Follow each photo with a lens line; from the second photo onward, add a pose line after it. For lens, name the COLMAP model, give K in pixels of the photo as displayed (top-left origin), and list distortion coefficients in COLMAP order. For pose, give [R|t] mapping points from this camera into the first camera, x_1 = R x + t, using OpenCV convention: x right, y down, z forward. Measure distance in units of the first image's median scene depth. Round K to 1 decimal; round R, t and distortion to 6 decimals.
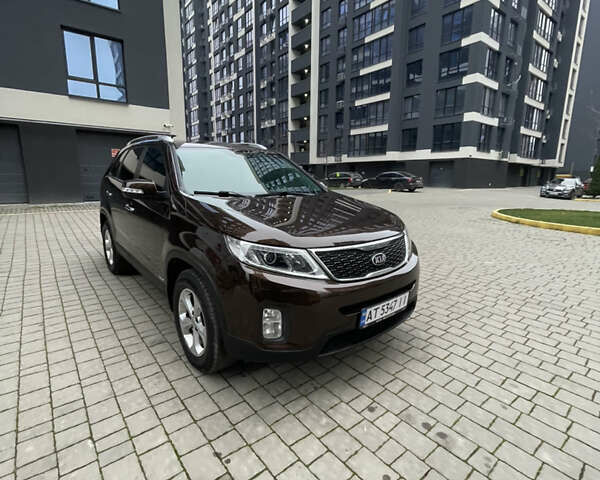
lens RADIAL K [[321.4, 0, 302.0], [0, 321.4, 239.9], [0, 0, 1]] dist [-0.003514, -0.000398]
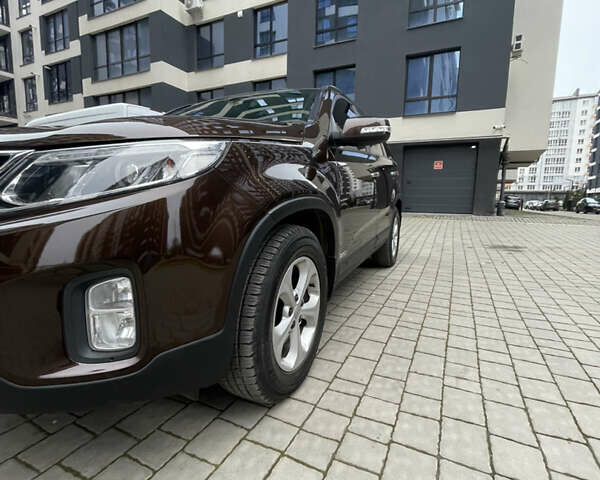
lens RADIAL K [[321.4, 0, 302.0], [0, 321.4, 239.9], [0, 0, 1]] dist [-0.003514, -0.000398]
pose [[0.420677, 0.110849, -0.900413, 0.060958], [-0.188106, 0.981596, 0.032959, 0.000017], [0.887495, 0.155508, 0.433786, 0.093485]]
